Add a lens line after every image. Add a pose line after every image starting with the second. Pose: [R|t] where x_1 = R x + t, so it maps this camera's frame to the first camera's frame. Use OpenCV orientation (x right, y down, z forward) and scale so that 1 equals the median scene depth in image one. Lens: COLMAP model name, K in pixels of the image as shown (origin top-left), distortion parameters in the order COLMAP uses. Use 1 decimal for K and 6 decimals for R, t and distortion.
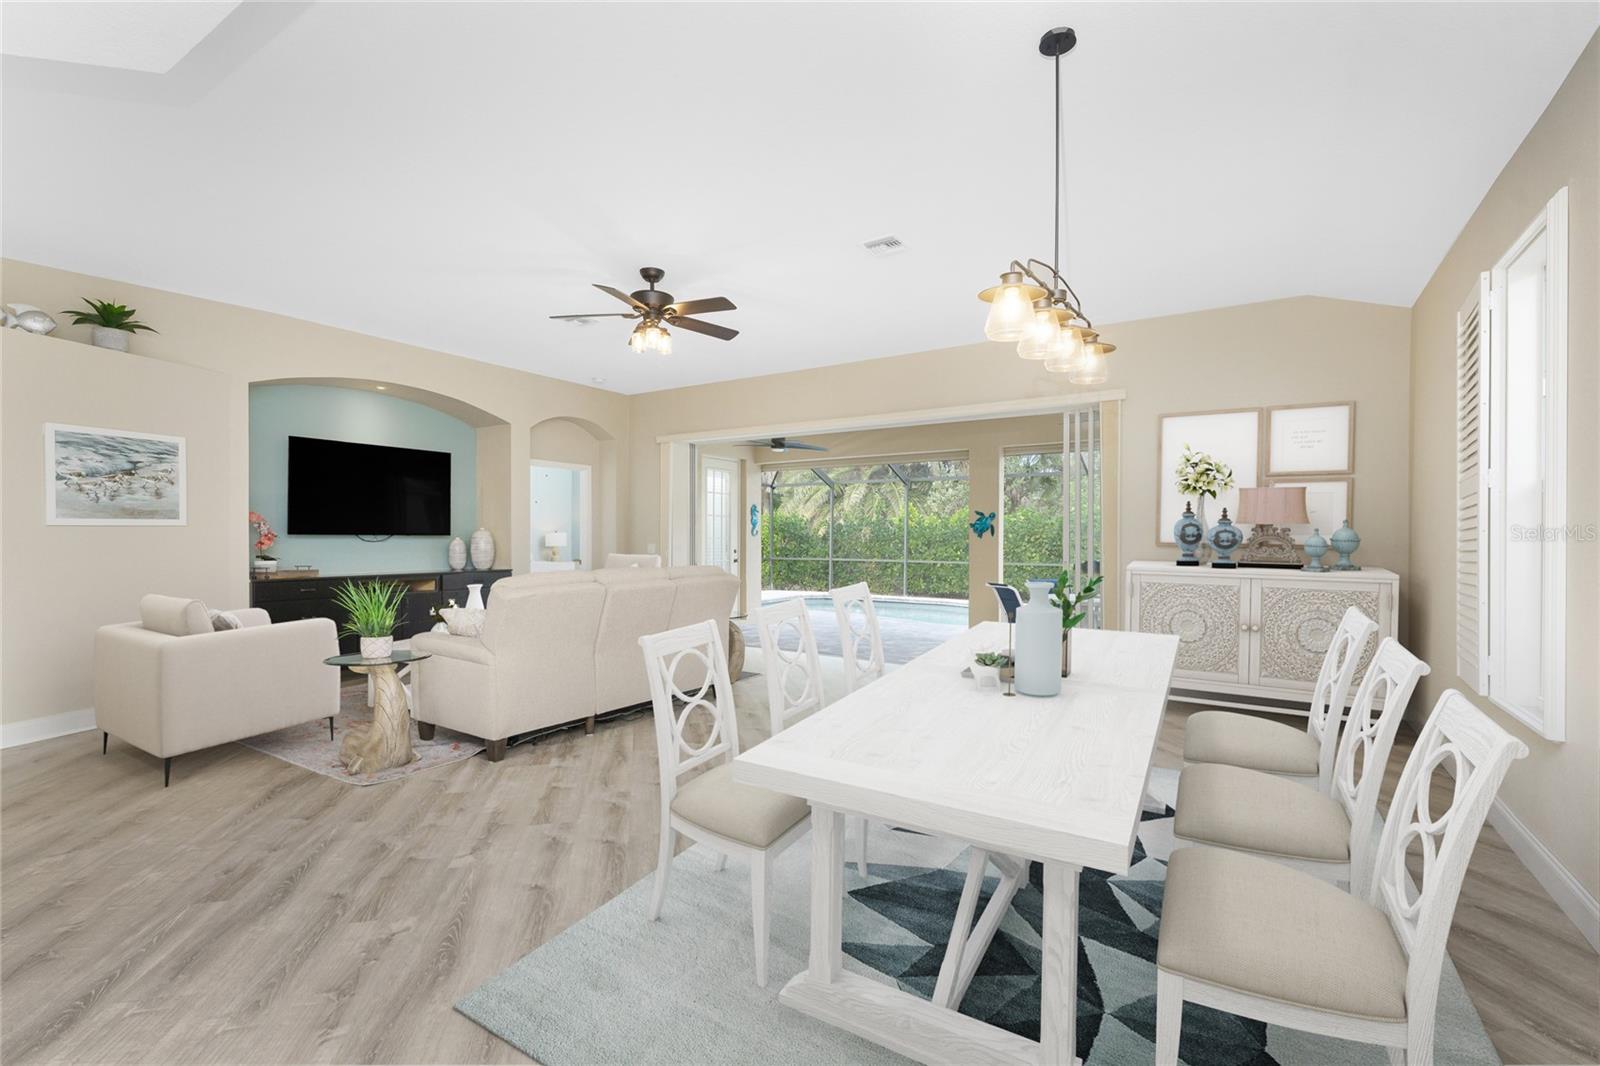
lens RADIAL K [[717.3, 0, 796.2], [0, 717.3, 539.6], [0, 0, 1]] dist [-0.001069, -0.000296]
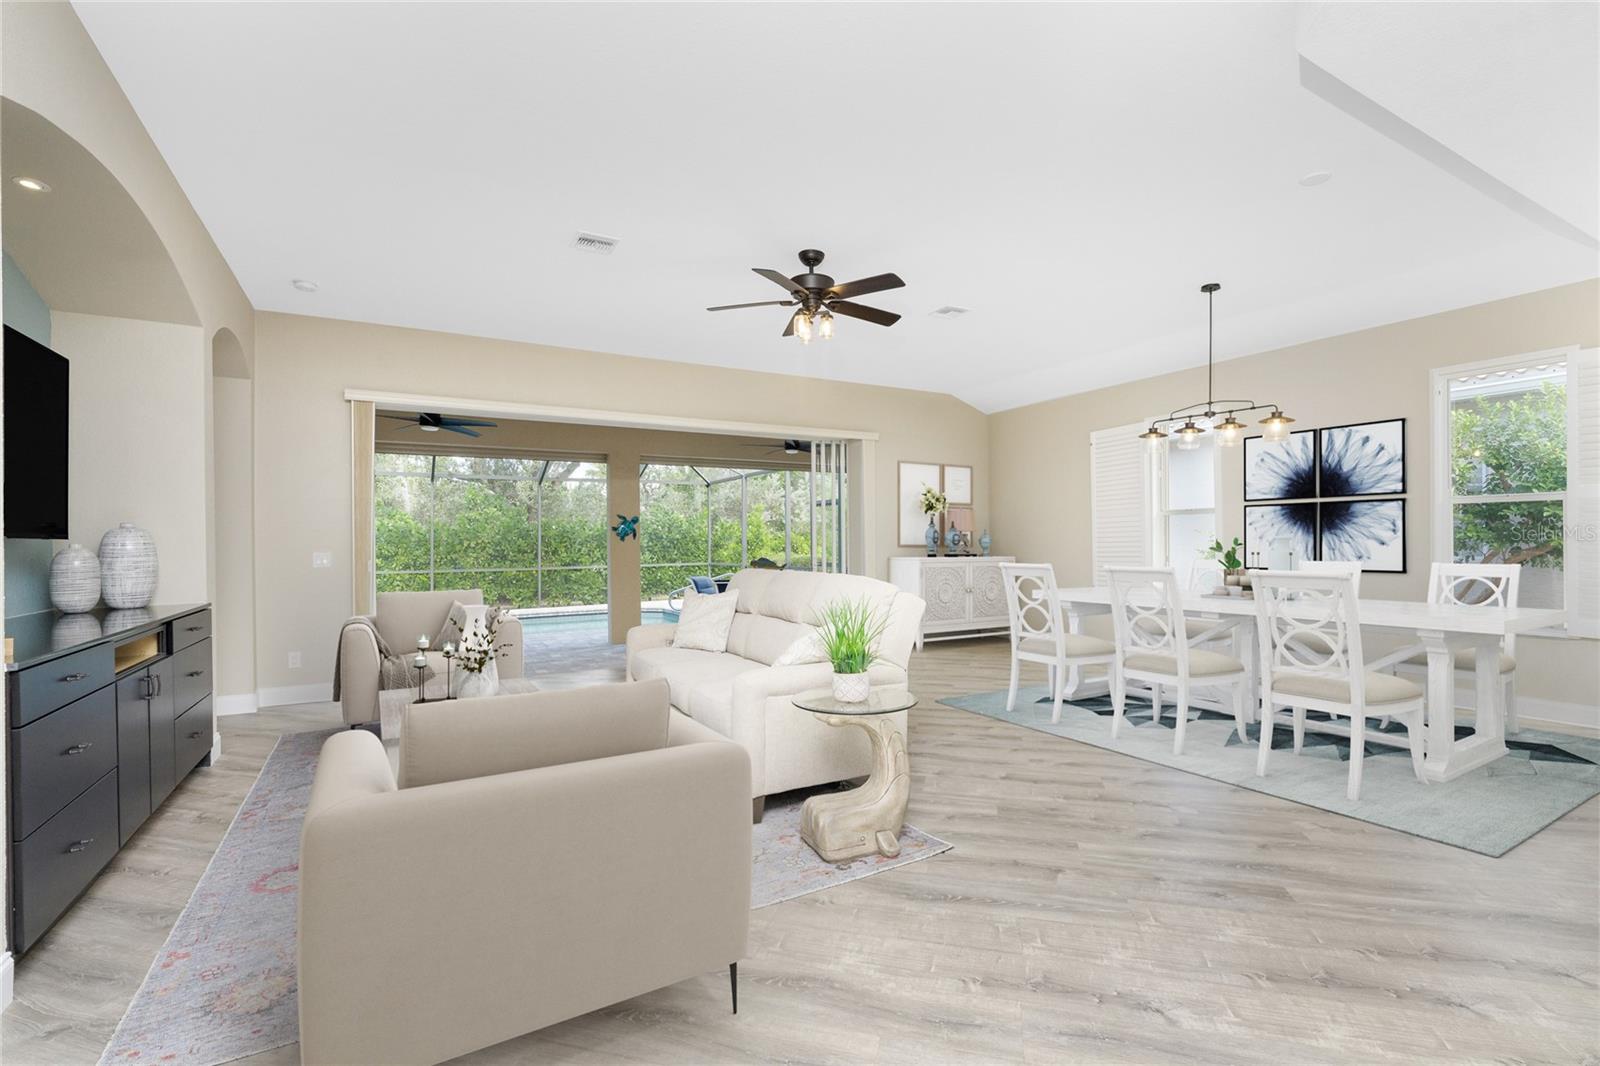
lens RADIAL K [[714.4, 0, 802.0], [0, 714.4, 543.7], [0, 0, 1]] dist [0.000582, 0.000058]
pose [[0.465134, -0.008854, 0.885196, -1.054455], [0.011589, 0.999925, 0.003912, 0.000399], [-0.885164, 0.008439, 0.465202, 0.592284]]
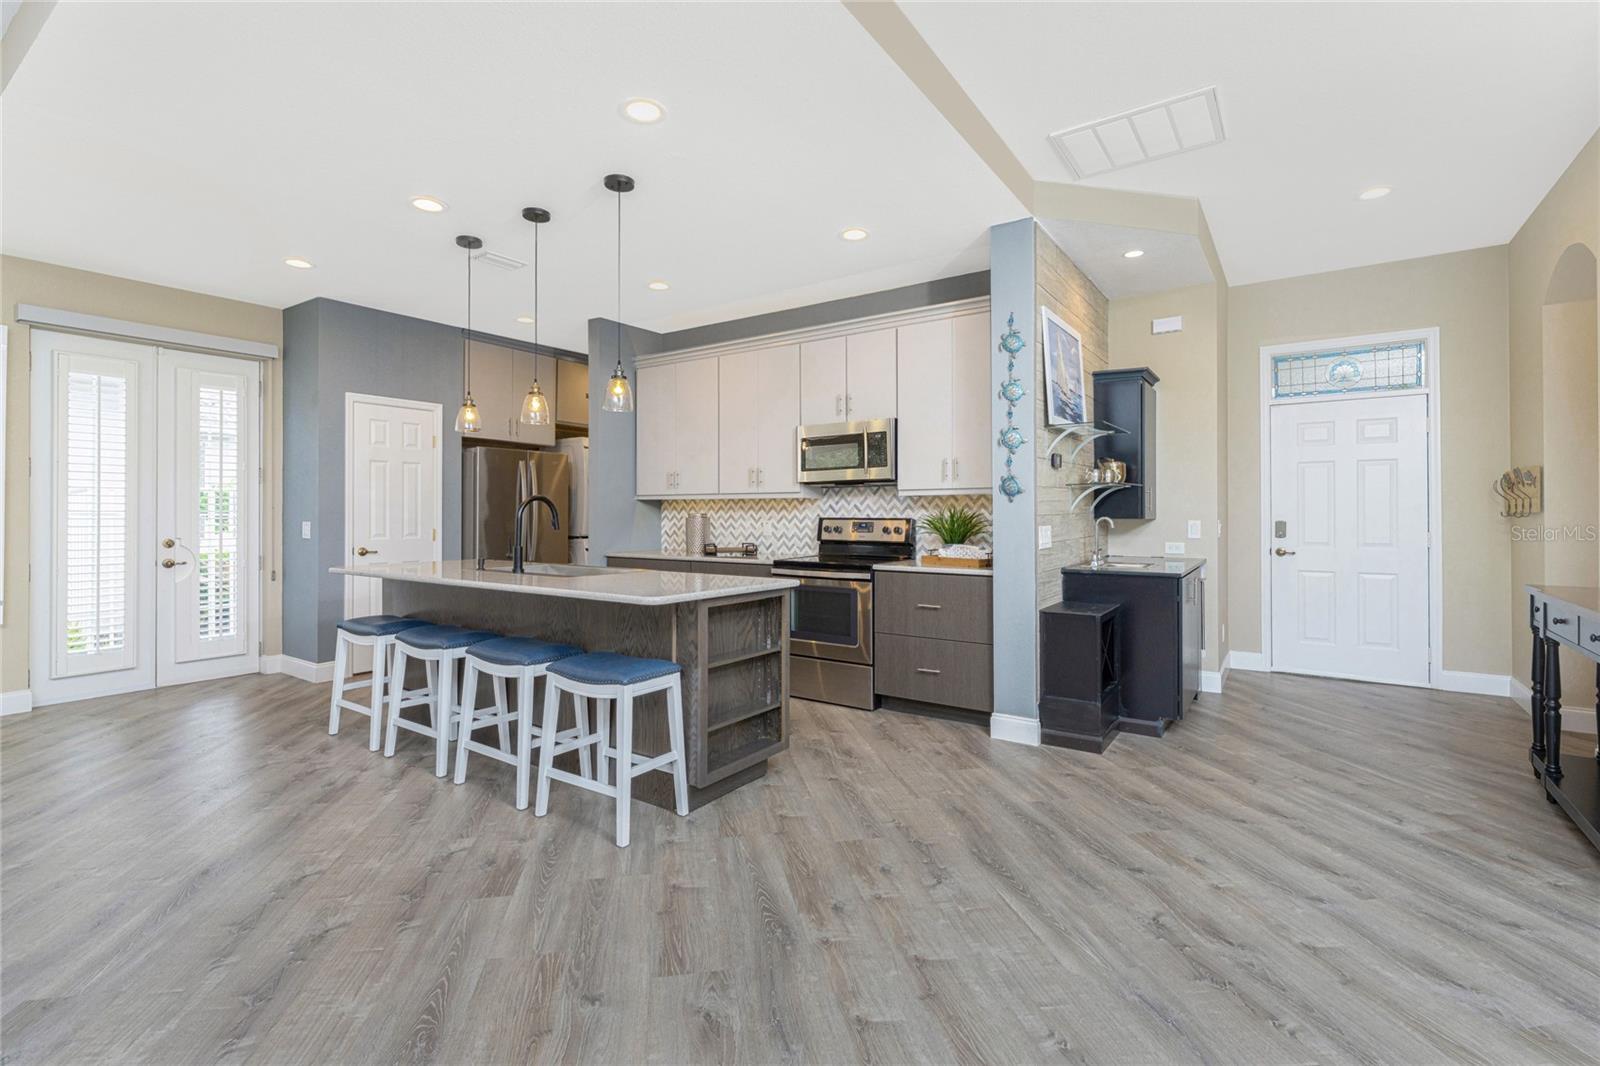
lens RADIAL K [[725.7, 0, 796.1], [0, 725.7, 511.7], [0, 0, 1]] dist [-0.000821, -0.000103]
pose [[-0.999264, 0.000858, 0.038343, -0.844346], [0.000778, 0.999997, -0.002105, 0.002243], [-0.038344, -0.002073, -0.999262, 0.897115]]
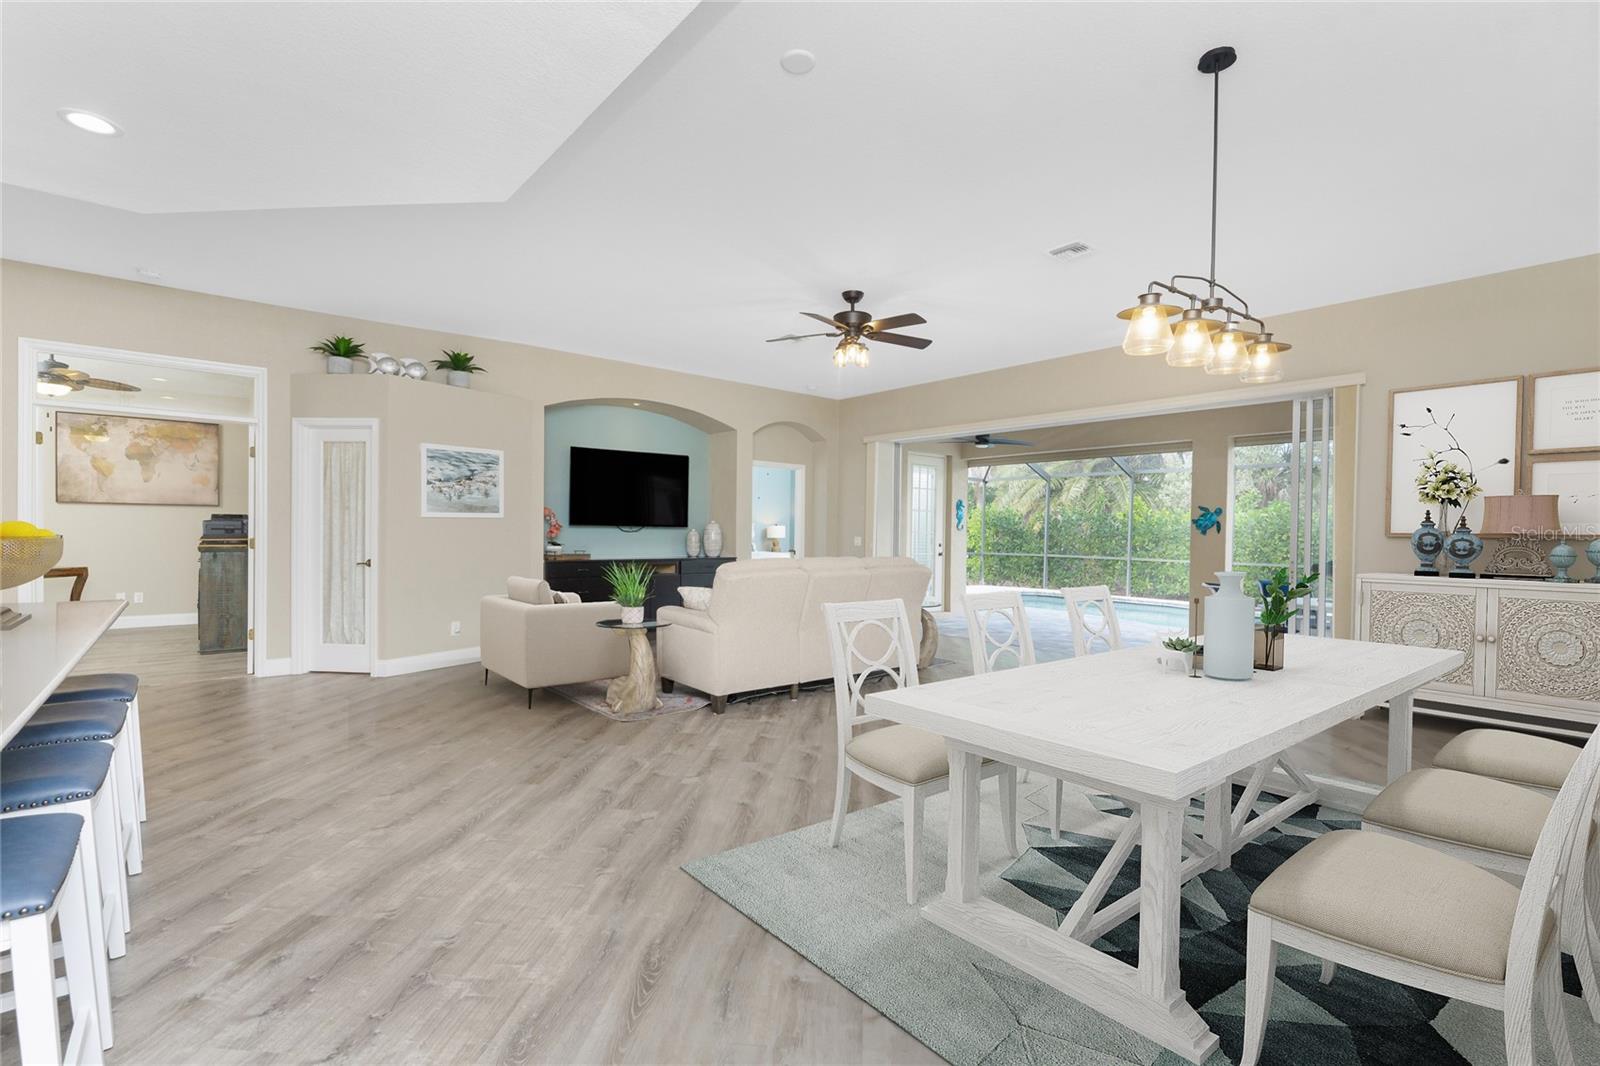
lens RADIAL K [[717.3, 0, 796.2], [0, 717.3, 539.6], [0, 0, 1]] dist [-0.001069, -0.000296]
pose [[0.954606, 0.014347, -0.297525, 0.054765], [-0.011806, 0.999877, 0.010336, 0.000204], [0.297636, -0.006355, 0.954658, -0.101454]]
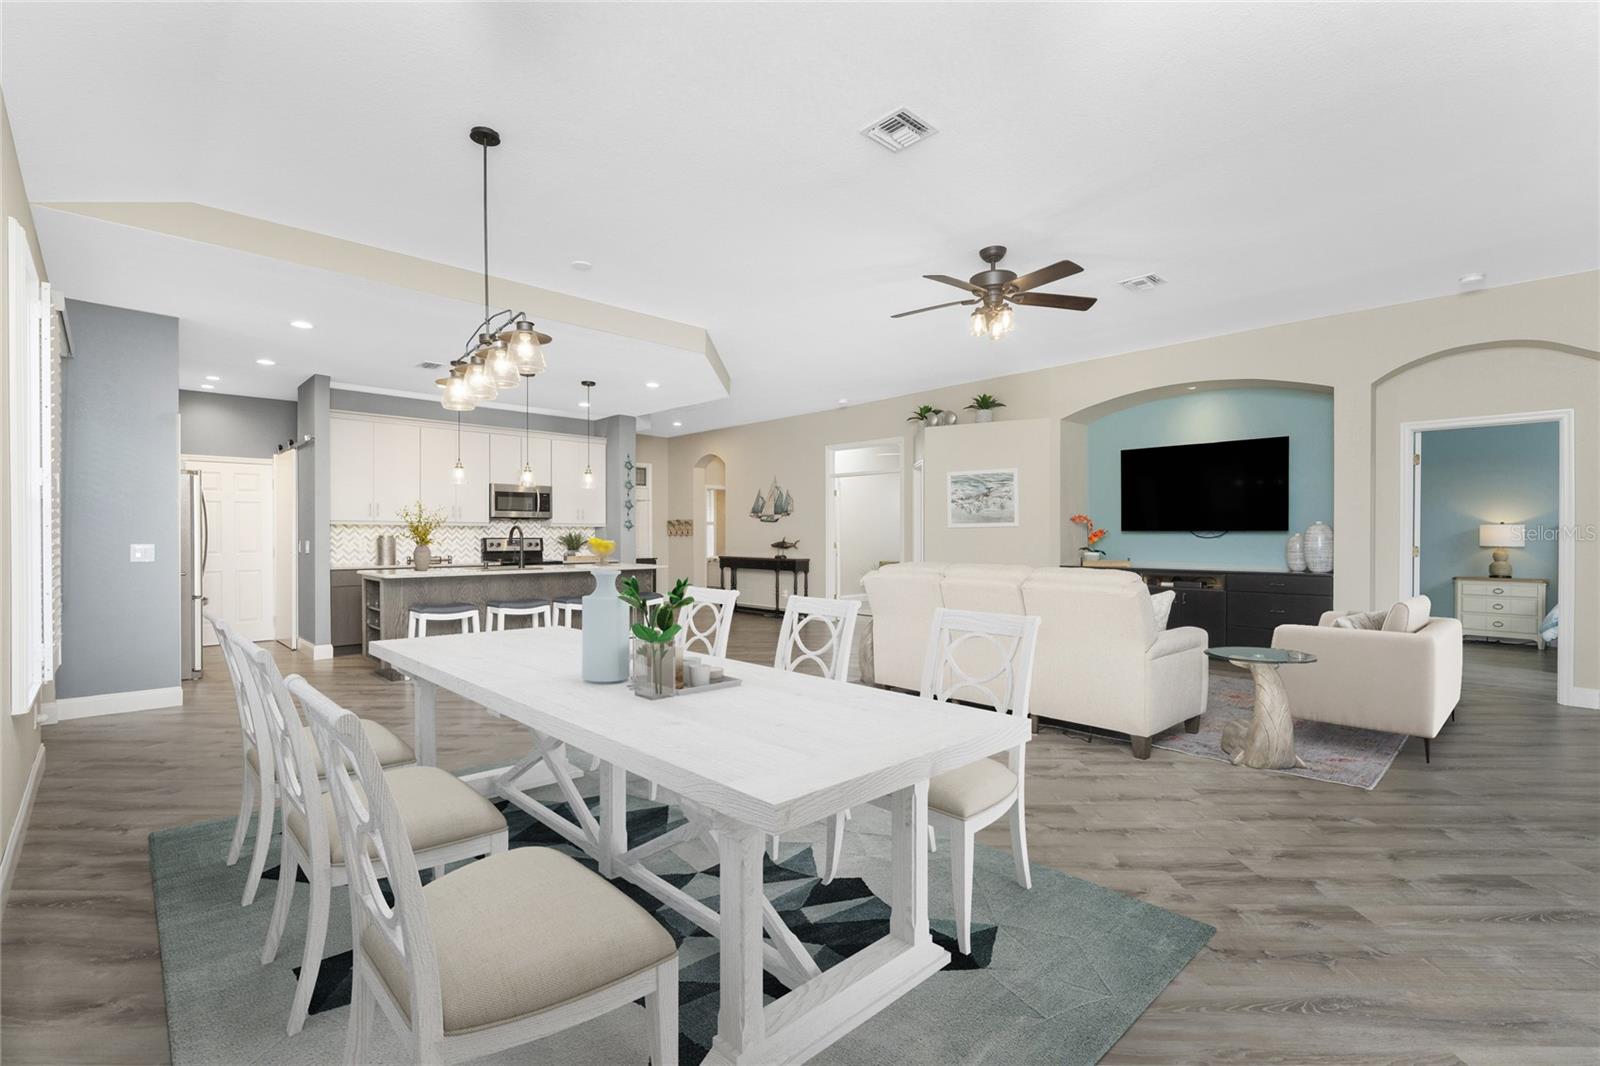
lens RADIAL K [[717.3, 0, 796.2], [0, 717.3, 539.6], [0, 0, 1]] dist [-0.001069, -0.000296]
pose [[-0.244628, 0.004919, -0.969604, 0.791661], [-0.002506, 0.999981, 0.005705, 0.000880], [0.969614, 0.003825, -0.244611, 1.001168]]
